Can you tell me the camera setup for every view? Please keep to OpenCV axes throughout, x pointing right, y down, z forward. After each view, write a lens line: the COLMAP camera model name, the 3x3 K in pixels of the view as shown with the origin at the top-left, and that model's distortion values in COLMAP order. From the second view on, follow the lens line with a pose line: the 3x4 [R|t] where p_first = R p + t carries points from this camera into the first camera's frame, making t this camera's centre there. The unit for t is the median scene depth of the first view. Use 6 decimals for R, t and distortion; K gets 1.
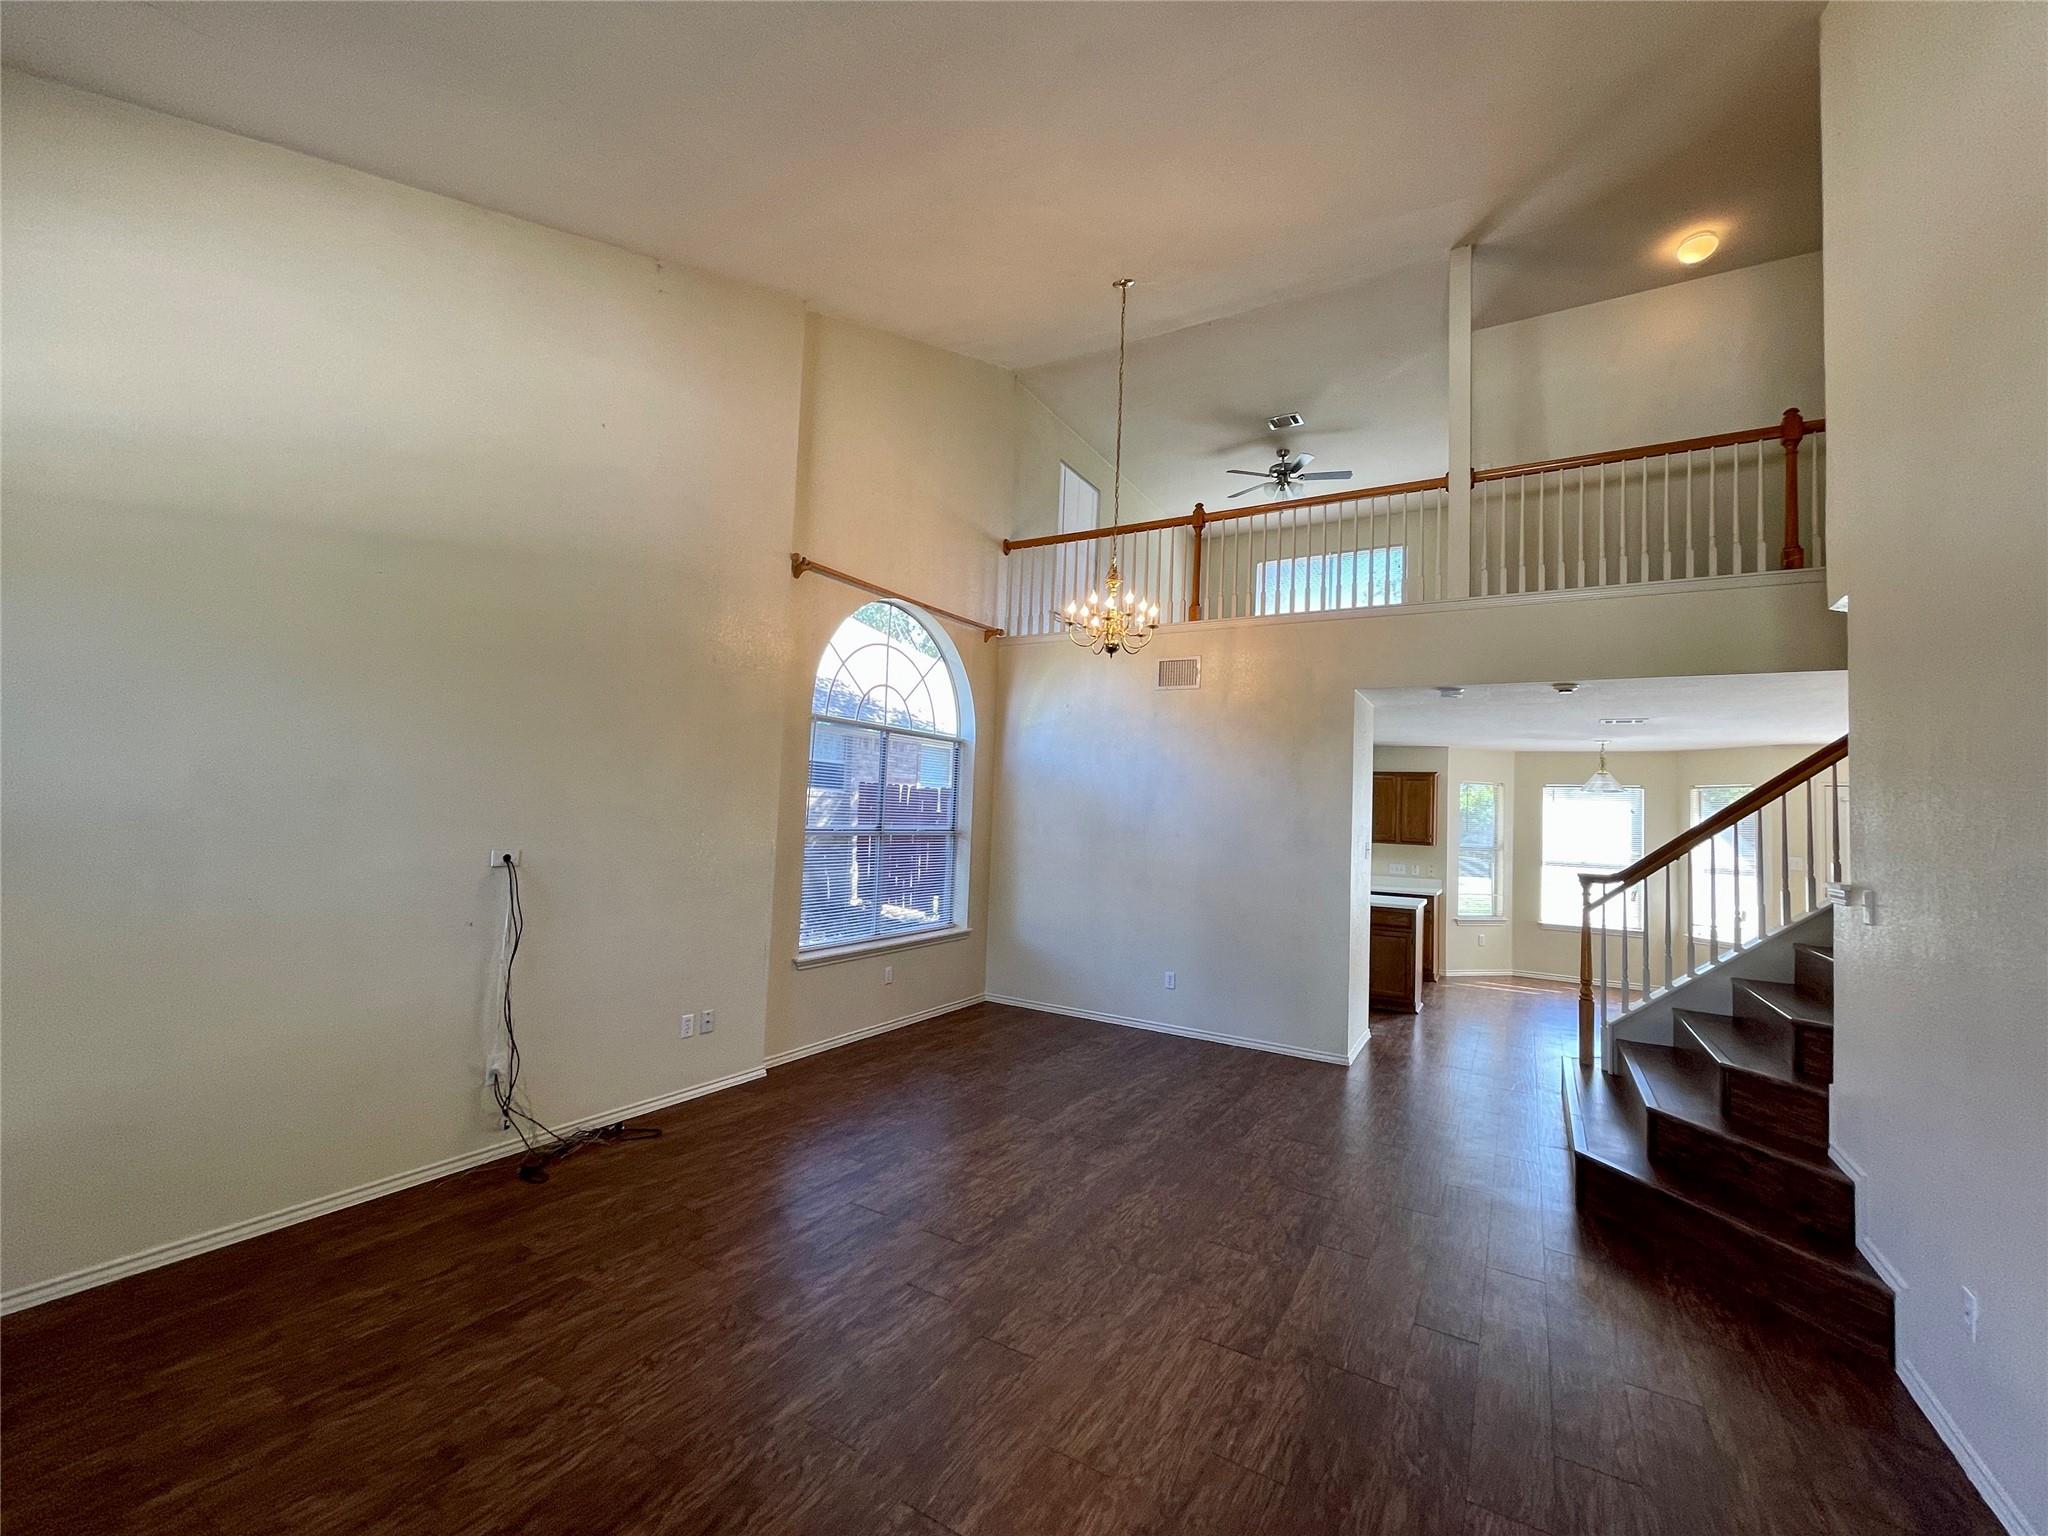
lens RADIAL K [[831.8, 0, 1034.1], [0, 831.8, 772.3], [0, 0, 1]] dist [-0.005620, 0.003157]
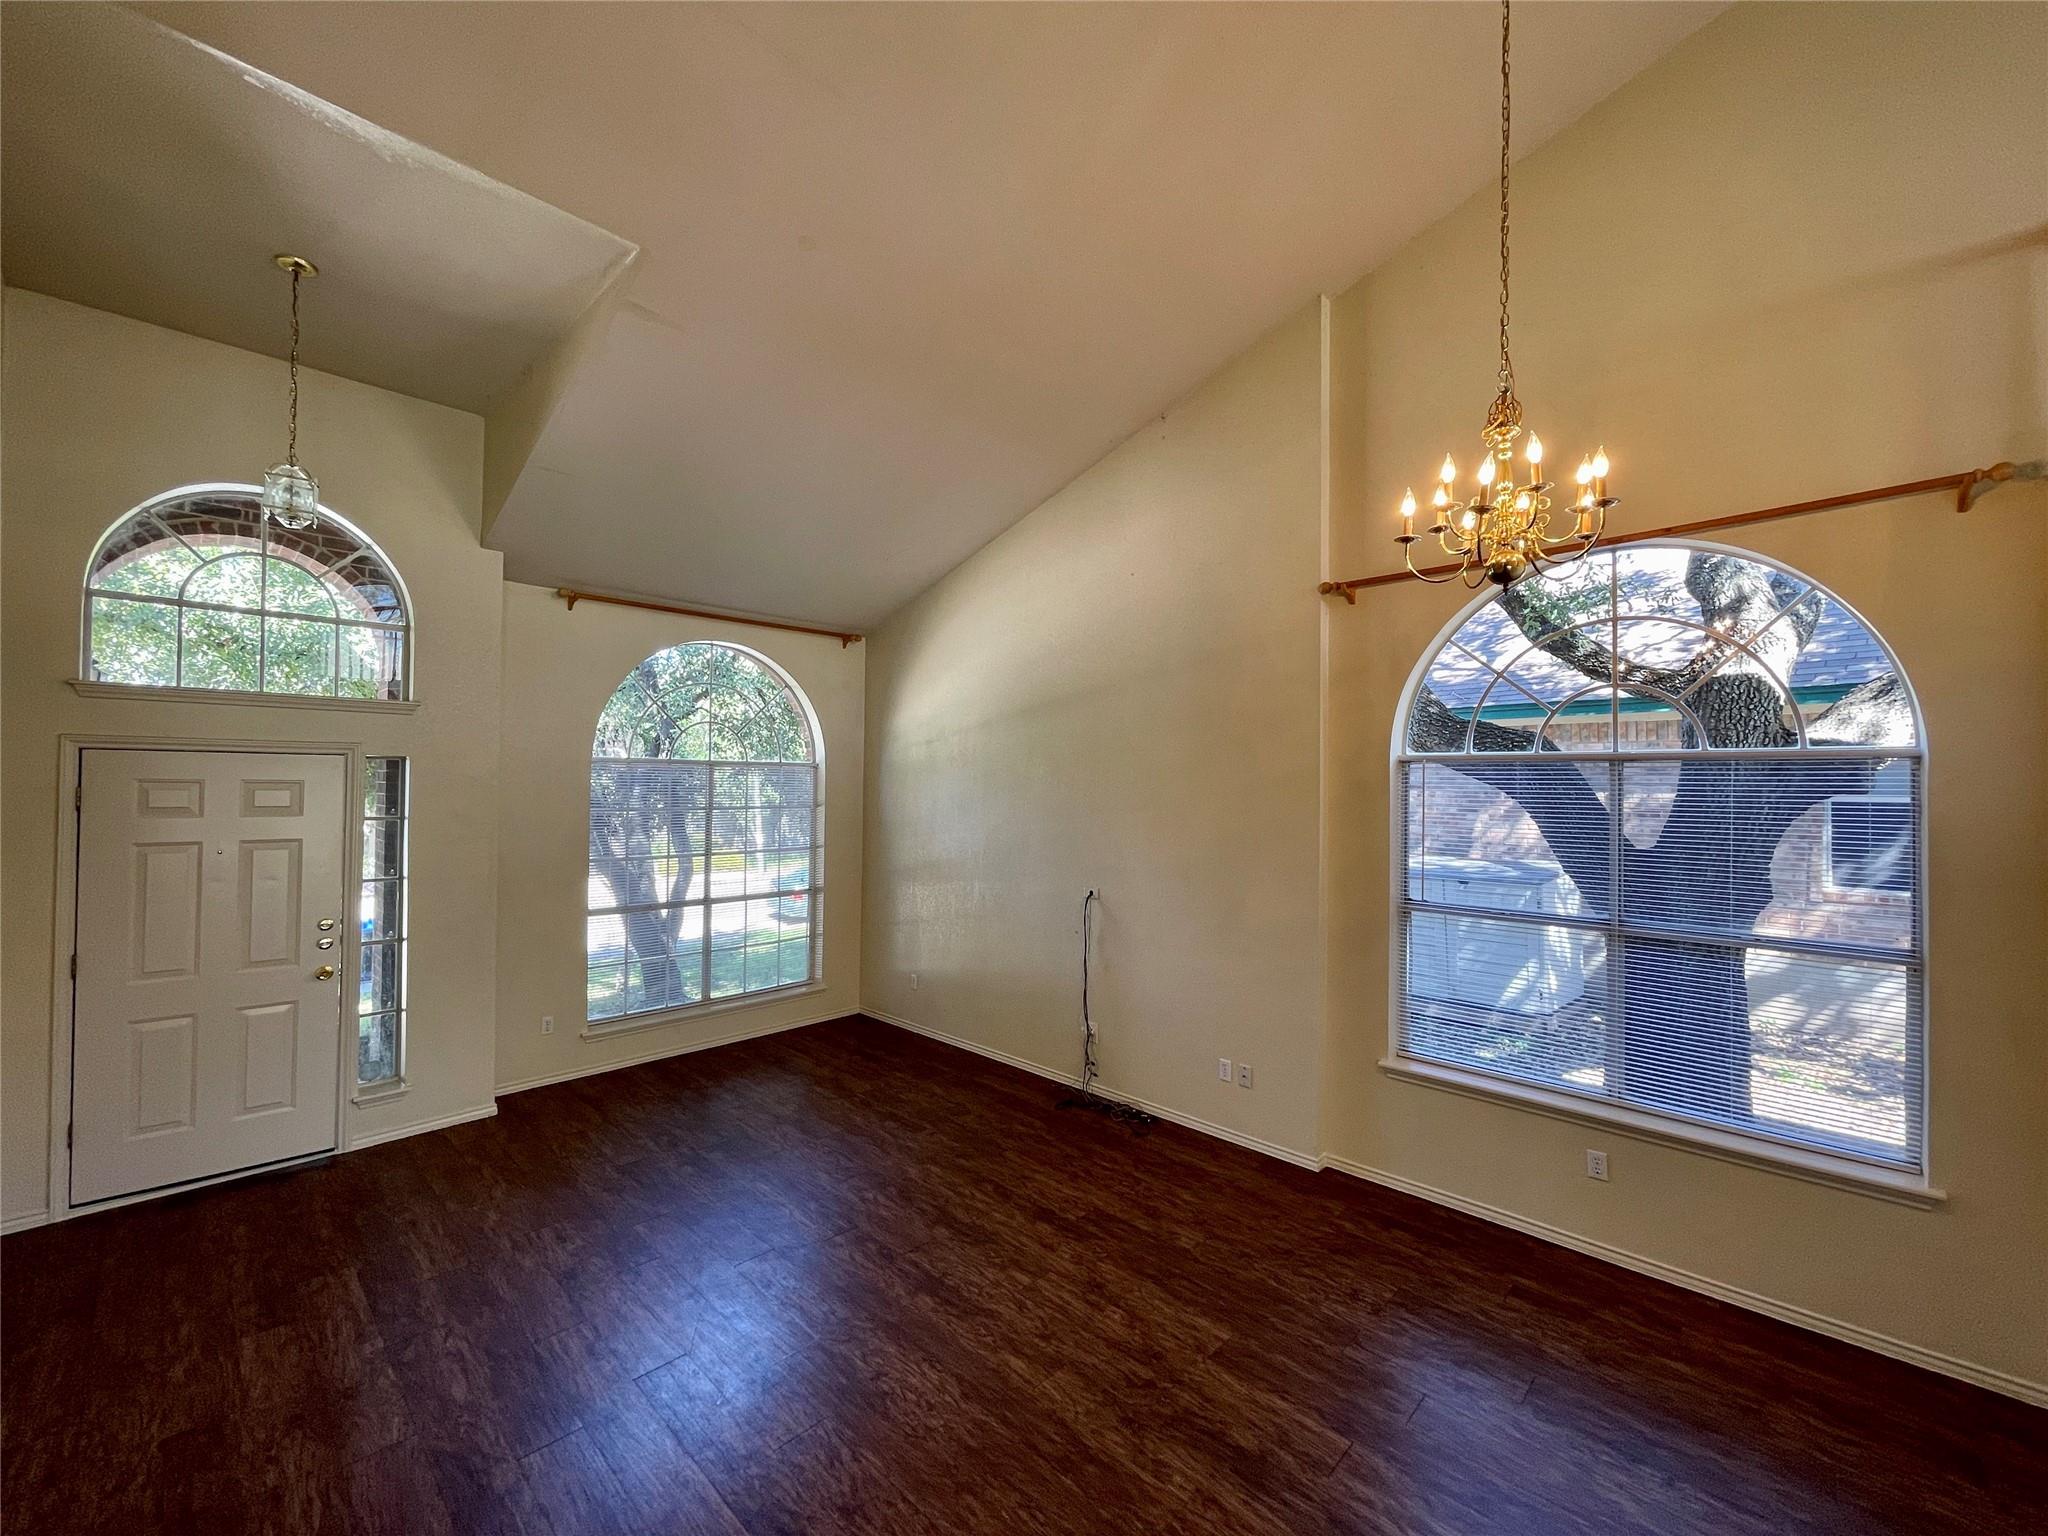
lens RADIAL K [[831.8, 0, 1018.5], [0, 831.8, 776.8], [0, 0, 1]] dist [-0.005620, 0.003157]
pose [[-0.240029, -0.054185, -0.969252, 0.654307], [0.027949, 0.997641, -0.062693, -0.014835], [0.970363, -0.042137, -0.237948, 0.921859]]
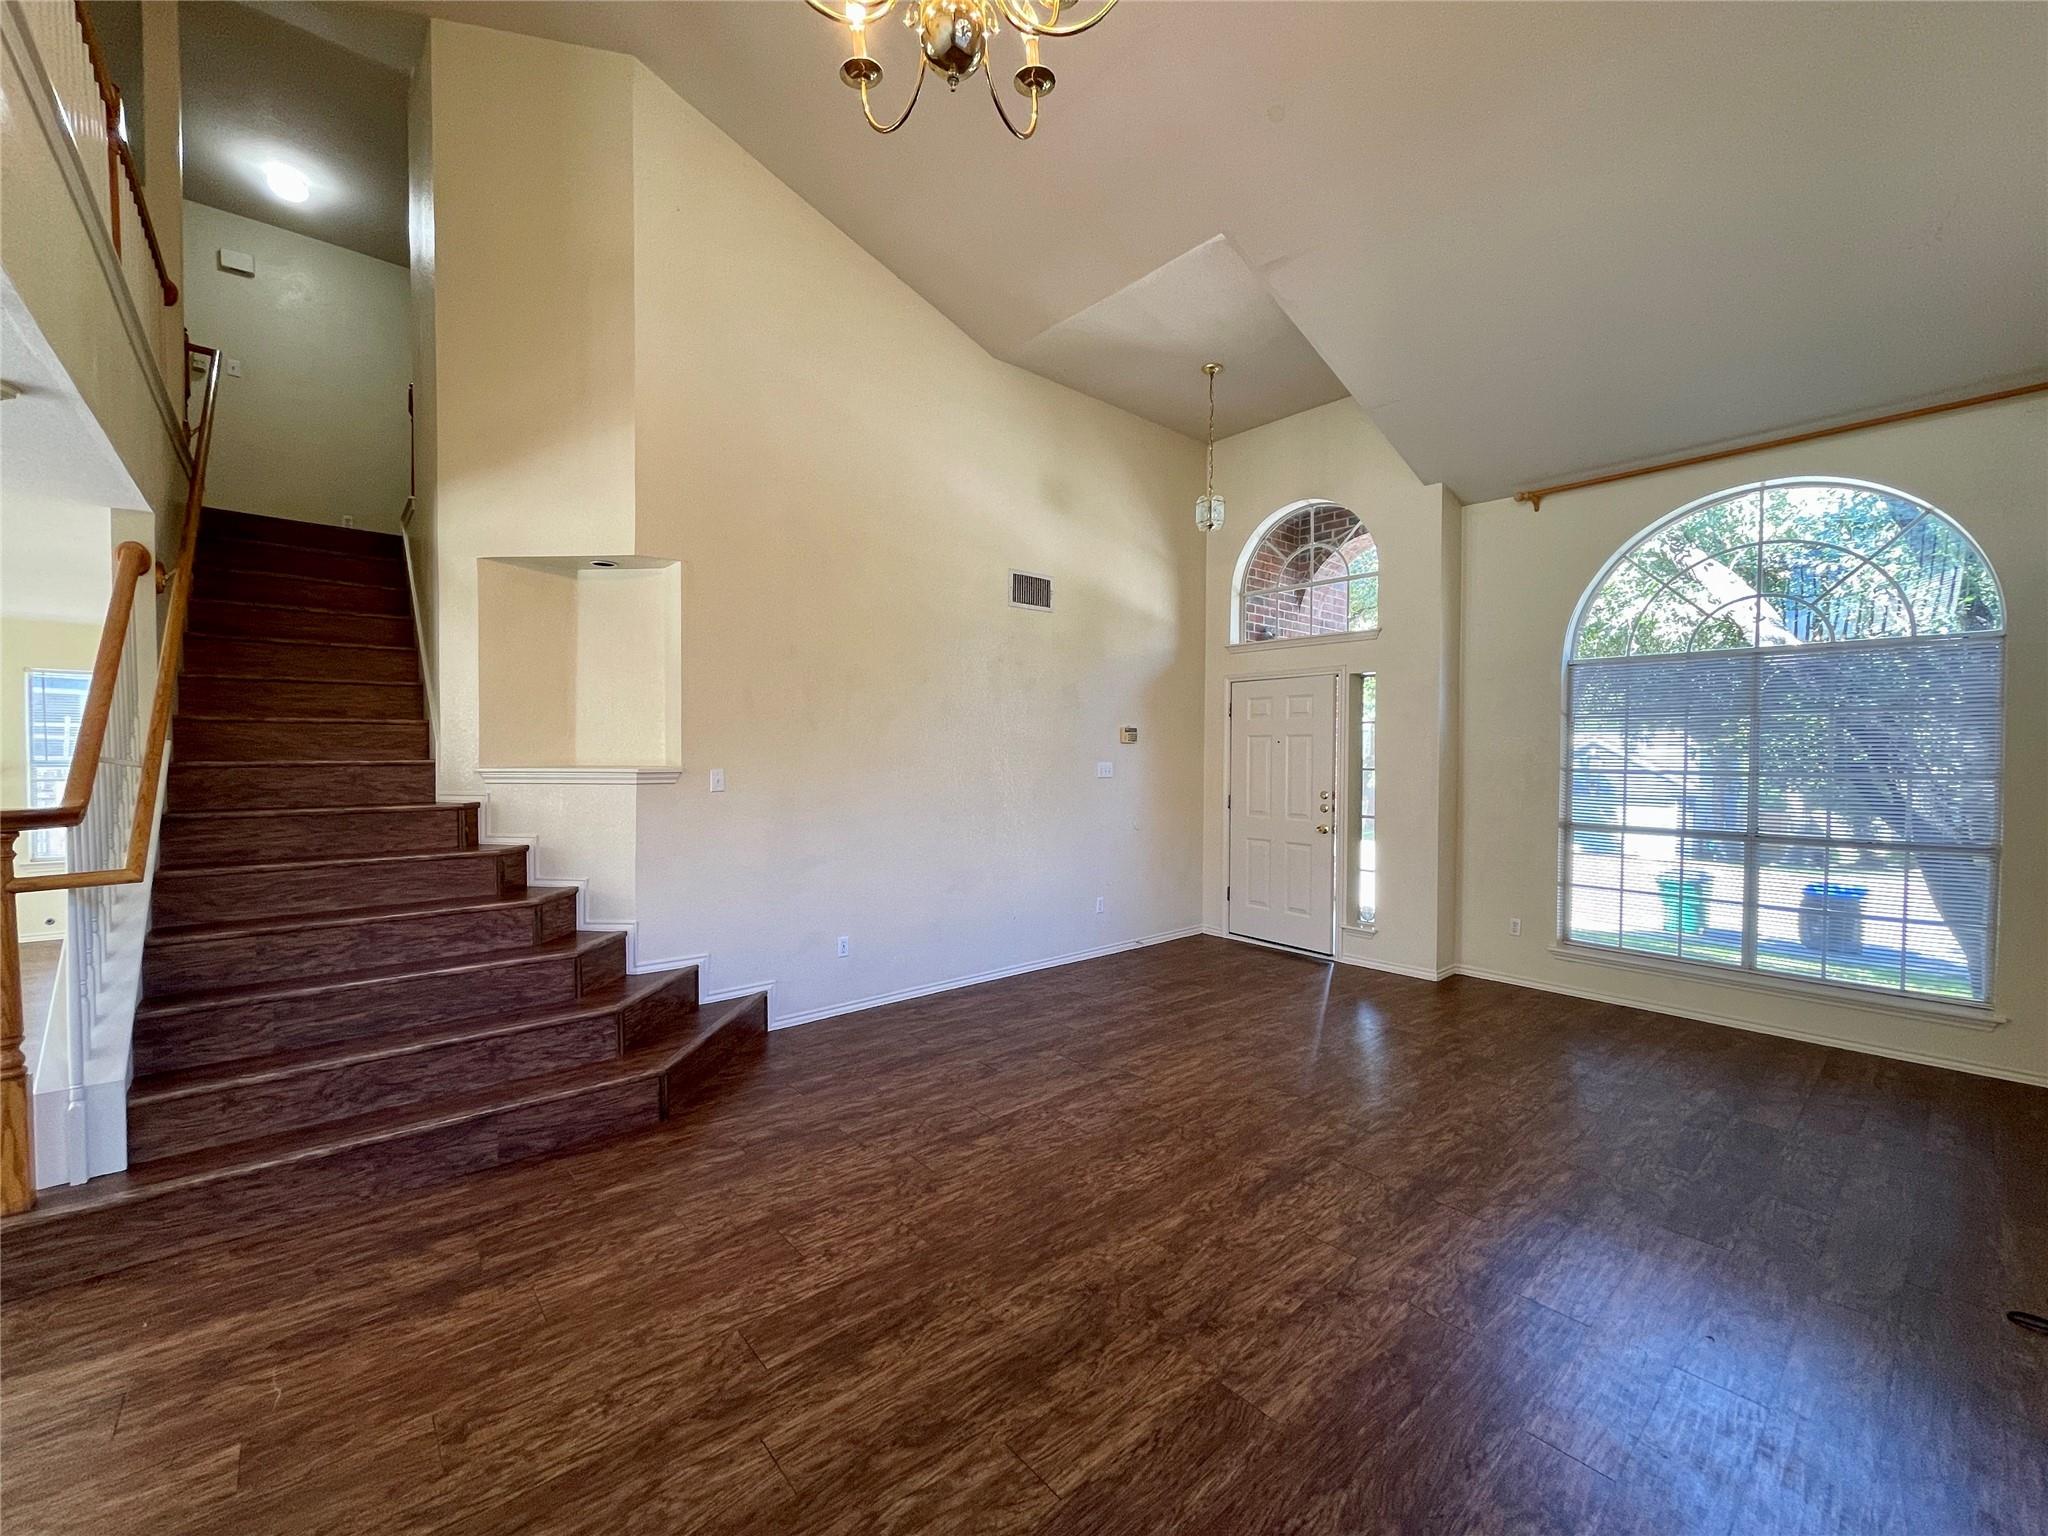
lens RADIAL K [[831.8, 0, 1014.0], [0, 831.8, 759.3], [0, 0, 1]] dist [-0.005620, 0.003157]
pose [[-0.941768, -0.049072, 0.332664, -0.019981], [-0.060684, 0.997854, -0.024602, 0.074581], [-0.330742, -0.043357, -0.942725, 1.343303]]
